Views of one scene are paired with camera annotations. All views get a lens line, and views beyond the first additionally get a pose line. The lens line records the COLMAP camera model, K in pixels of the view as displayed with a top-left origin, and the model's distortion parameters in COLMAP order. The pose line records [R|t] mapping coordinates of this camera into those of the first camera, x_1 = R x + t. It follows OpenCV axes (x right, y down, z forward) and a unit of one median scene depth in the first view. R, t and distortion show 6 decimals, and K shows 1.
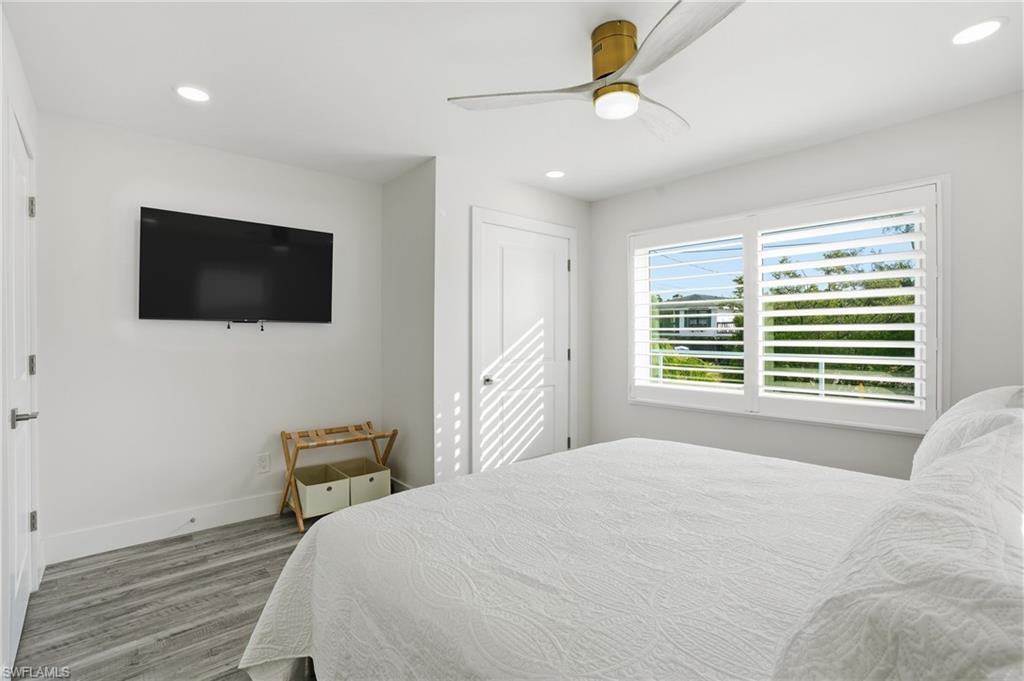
lens RADIAL K [[476.8, 0, 508.3], [0, 476.8, 329.0], [0, 0, 1]] dist [-0.069743, 0.024461]
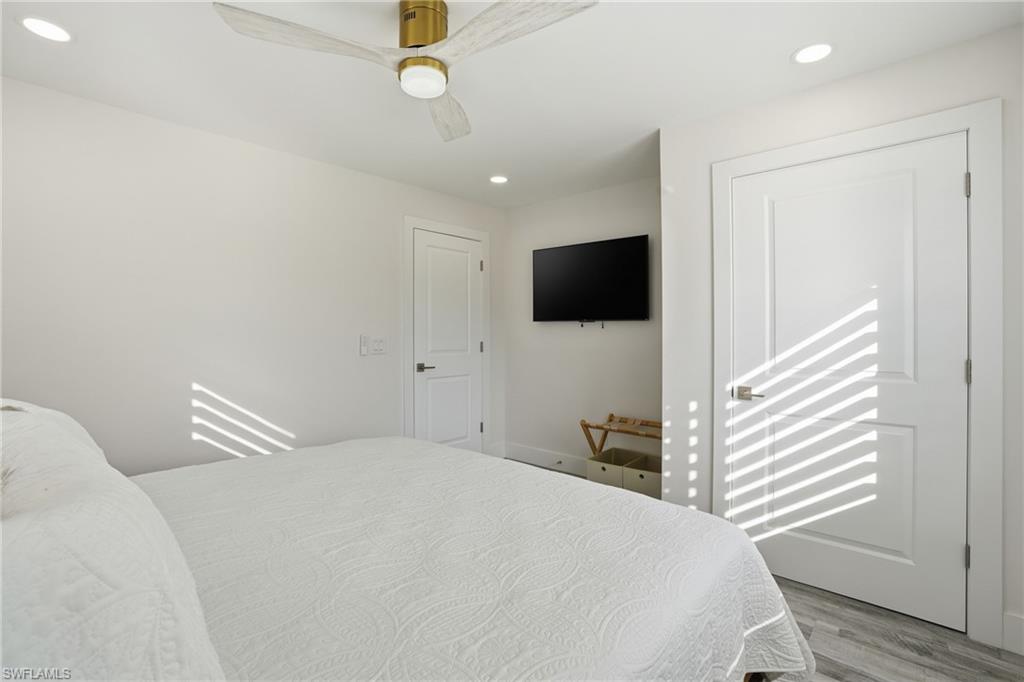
lens RADIAL K [[476.8, 0, 508.3], [0, 476.8, 329.5], [0, 0, 1]] dist [-0.069743, 0.024461]
pose [[0.101736, -0.009612, -0.994765, 0.630833], [0.006127, 0.999940, -0.009035, 0.015745], [0.994793, -0.005175, 0.101789, 0.579872]]
